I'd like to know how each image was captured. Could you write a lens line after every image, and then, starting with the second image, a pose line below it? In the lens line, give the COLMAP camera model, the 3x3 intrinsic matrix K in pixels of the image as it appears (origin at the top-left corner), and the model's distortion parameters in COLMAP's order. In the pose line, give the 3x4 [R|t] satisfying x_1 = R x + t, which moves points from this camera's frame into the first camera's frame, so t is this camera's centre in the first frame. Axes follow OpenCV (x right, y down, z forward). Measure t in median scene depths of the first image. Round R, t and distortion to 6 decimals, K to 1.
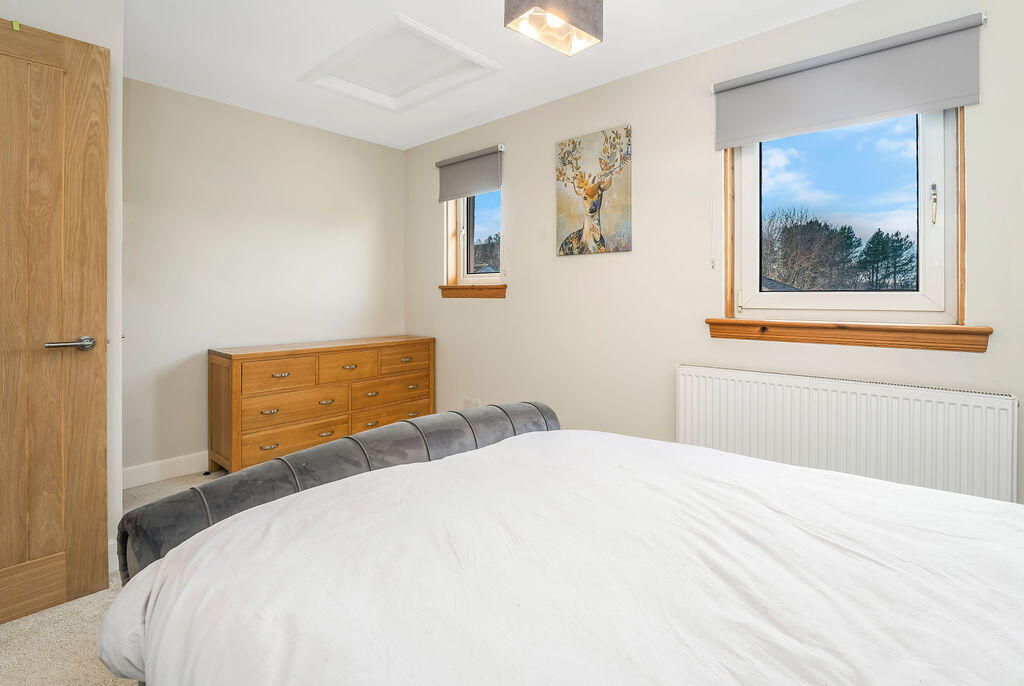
lens RADIAL K [[468.7, 0, 512.3], [0, 468.7, 294.9], [0, 0, 1]] dist [-0.000962, -0.000065]
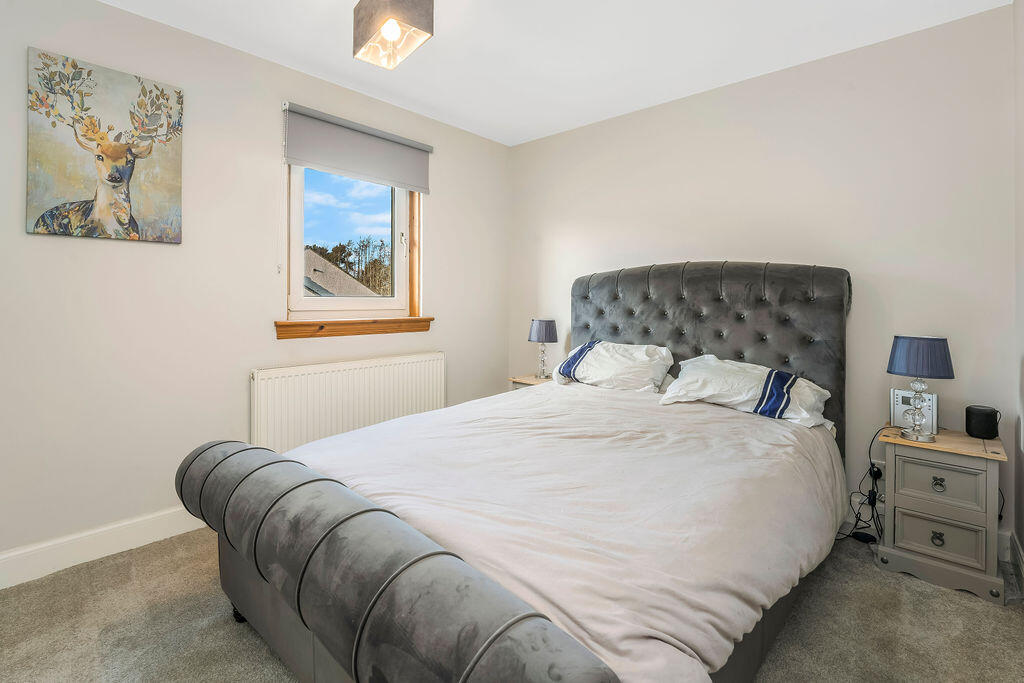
lens RADIAL K [[468.7, 0, 512.3], [0, 468.7, 293.4], [0, 0, 1]] dist [-0.000962, -0.000065]
pose [[0.045239, 0.015866, 0.998850, -0.514983], [-0.003651, 0.999870, -0.015716, 0.002506], [-0.998970, -0.002936, 0.045291, 0.370533]]
